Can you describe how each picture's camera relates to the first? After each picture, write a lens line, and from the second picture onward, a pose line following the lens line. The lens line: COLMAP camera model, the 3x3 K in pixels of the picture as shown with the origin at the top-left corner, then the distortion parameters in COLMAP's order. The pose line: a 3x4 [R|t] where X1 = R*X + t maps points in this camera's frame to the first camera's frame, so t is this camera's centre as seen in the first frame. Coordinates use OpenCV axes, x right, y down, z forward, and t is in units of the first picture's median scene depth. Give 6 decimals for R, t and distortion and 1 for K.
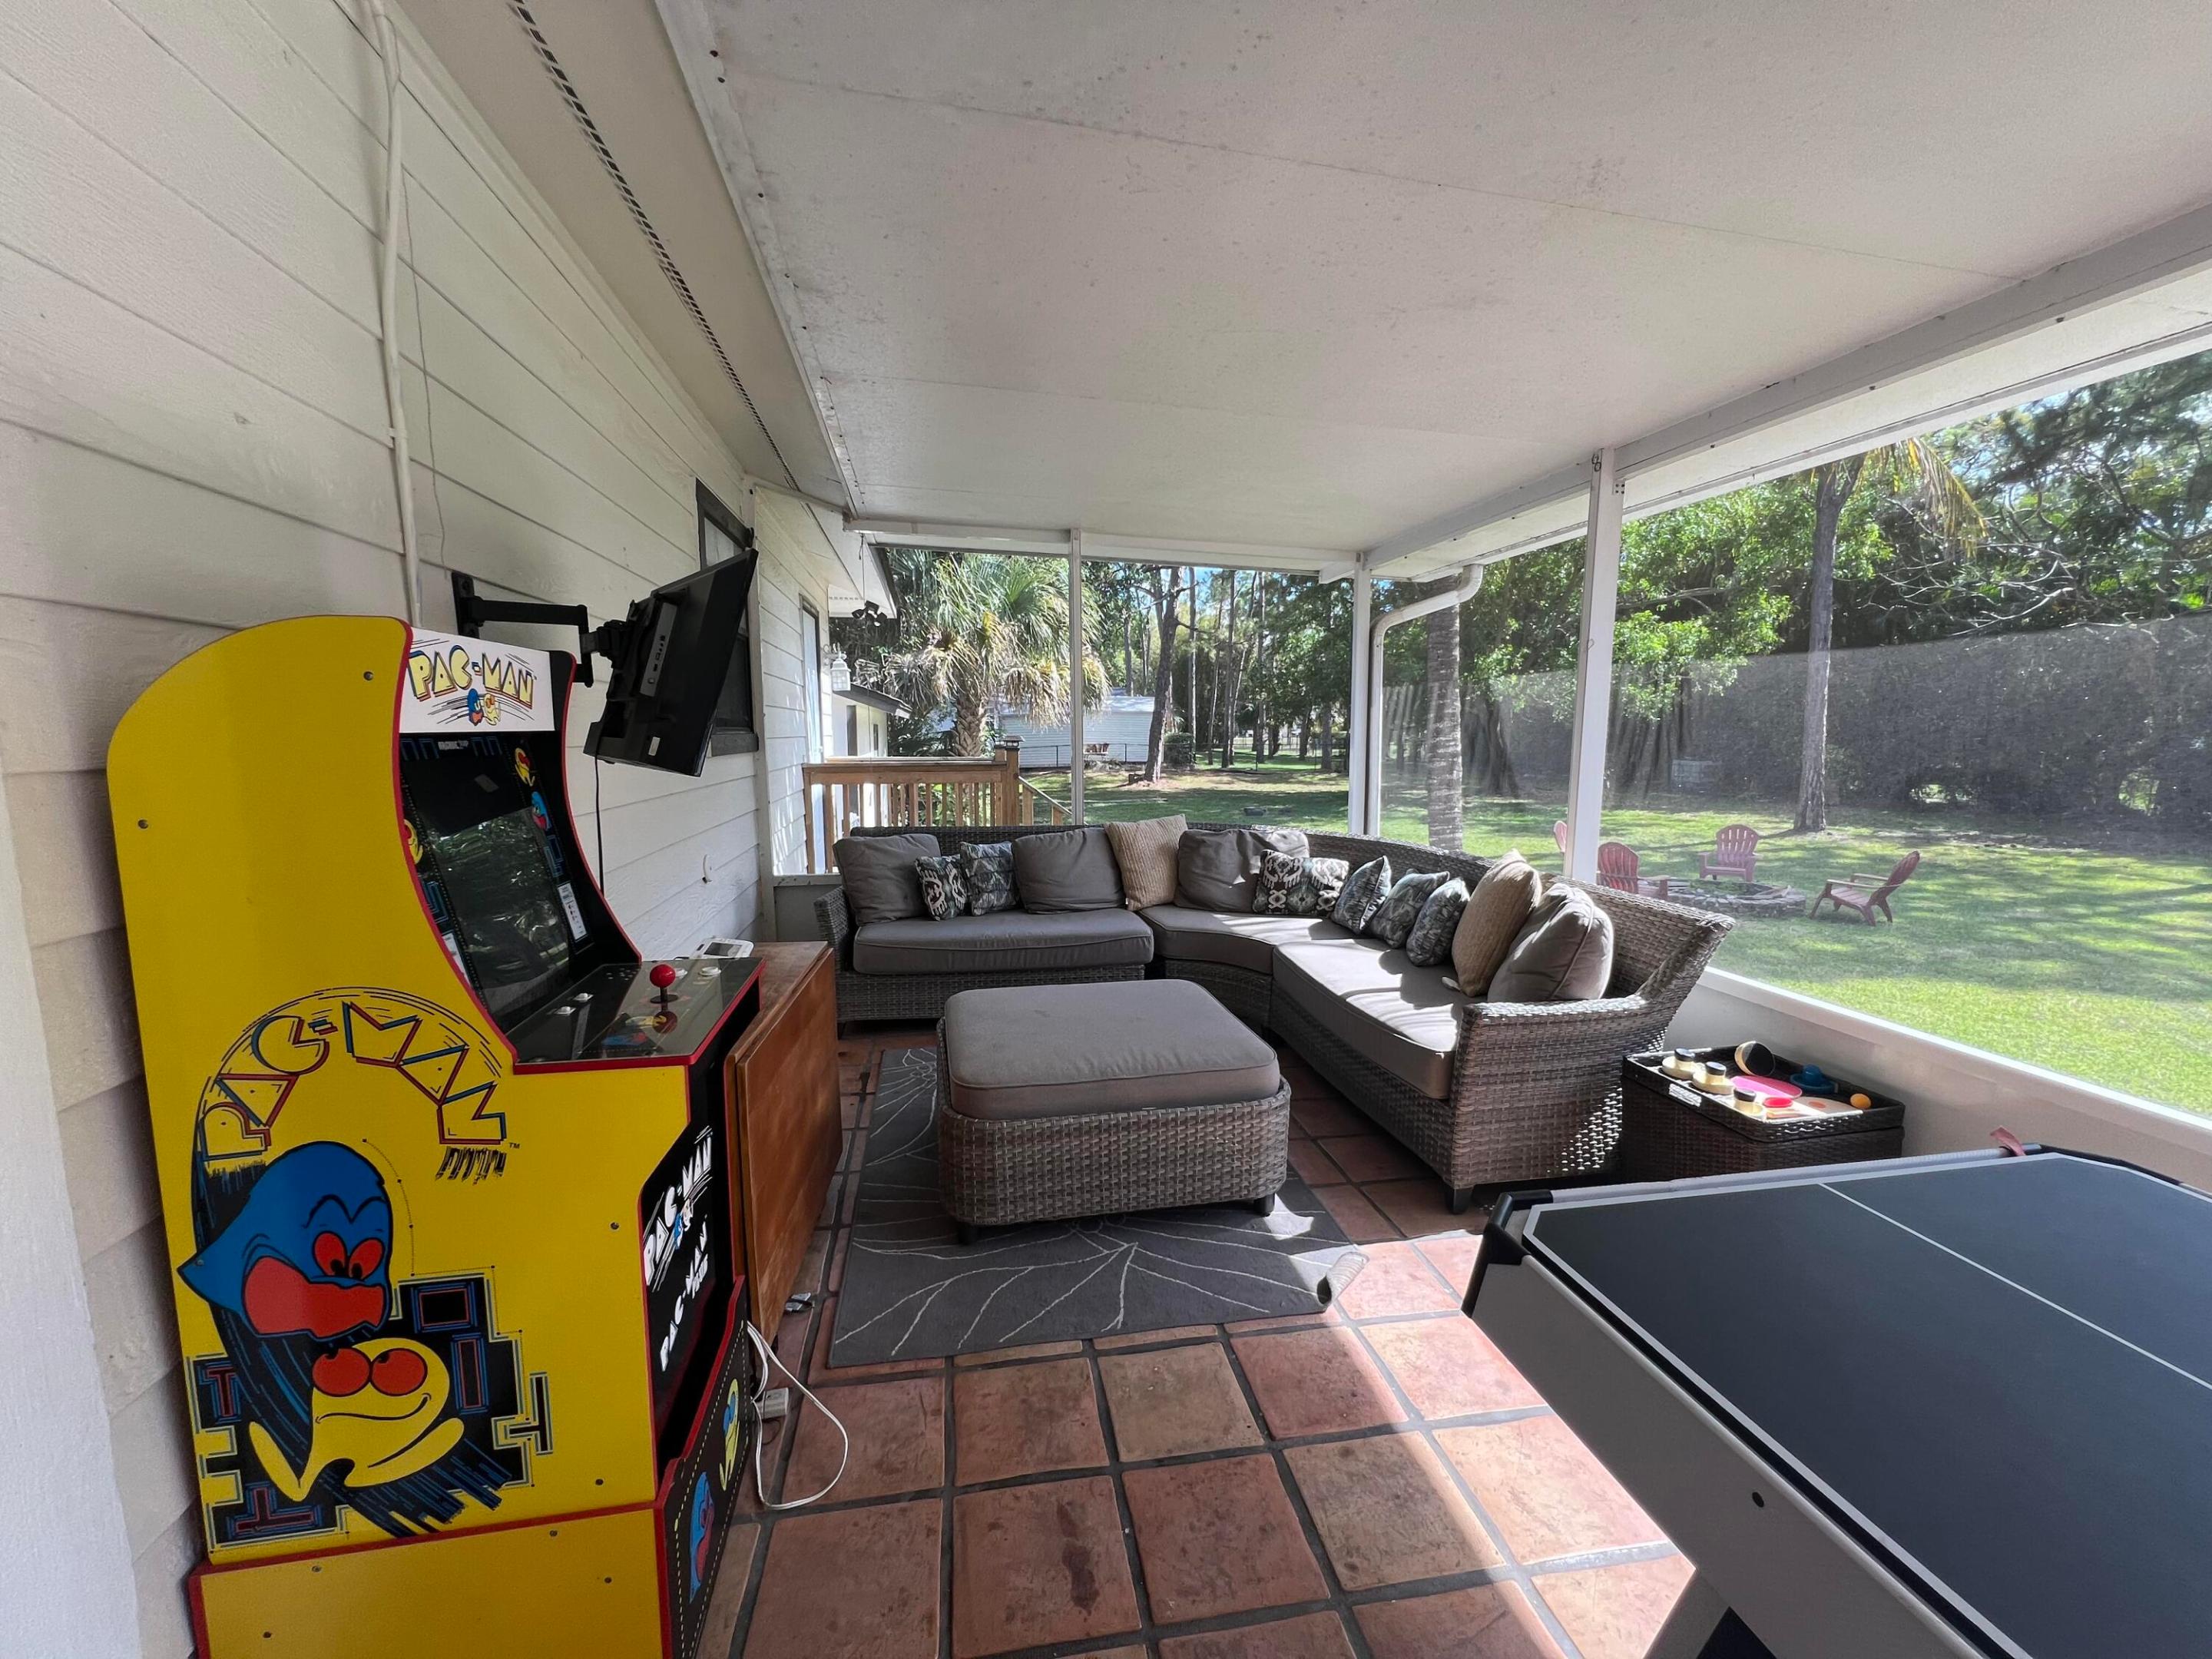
lens RADIAL K [[881.2, 0, 1109.1], [0, 881.2, 832.6], [0, 0, 1]] dist [-0.003172, 0.000833]
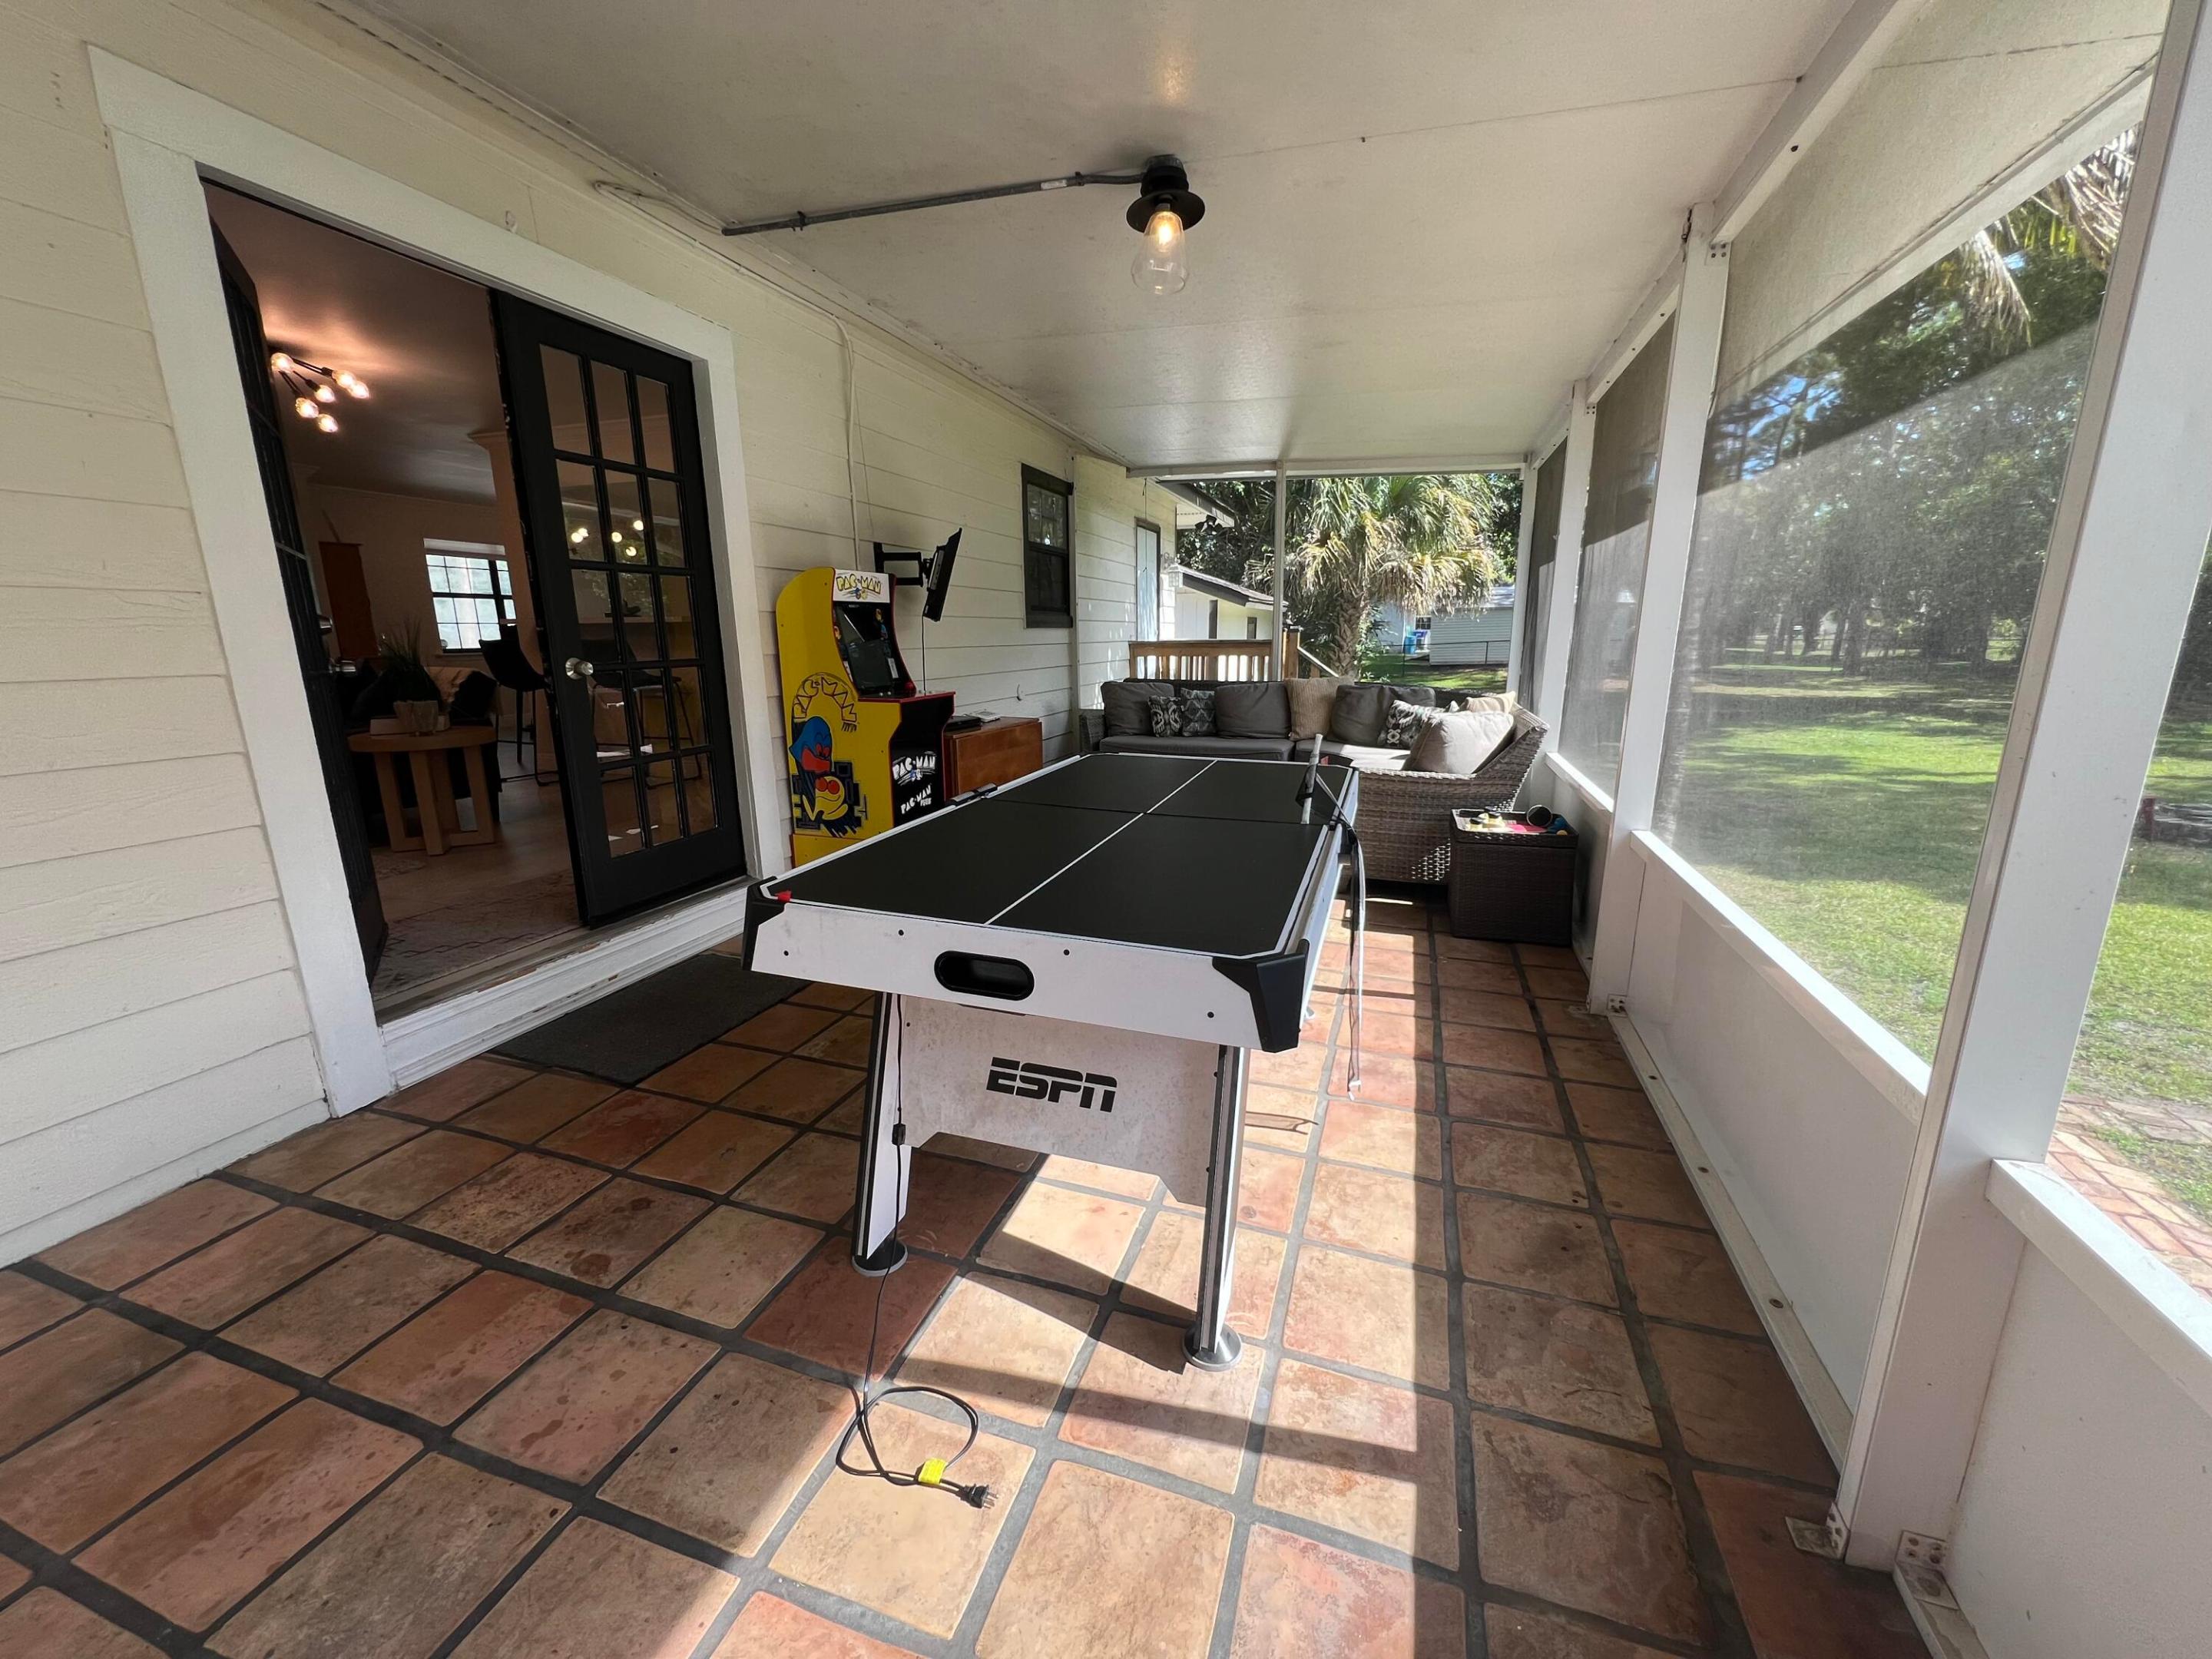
lens RADIAL K [[881.2, 0, 1106.2], [0, 881.2, 831.2], [0, 0, 1]] dist [-0.003172, 0.000833]
pose [[0.872744, 0.101804, -0.477445, 1.785367], [-0.049046, 0.991351, 0.121730, 0.296818], [0.485708, -0.082822, 0.870189, -1.501027]]
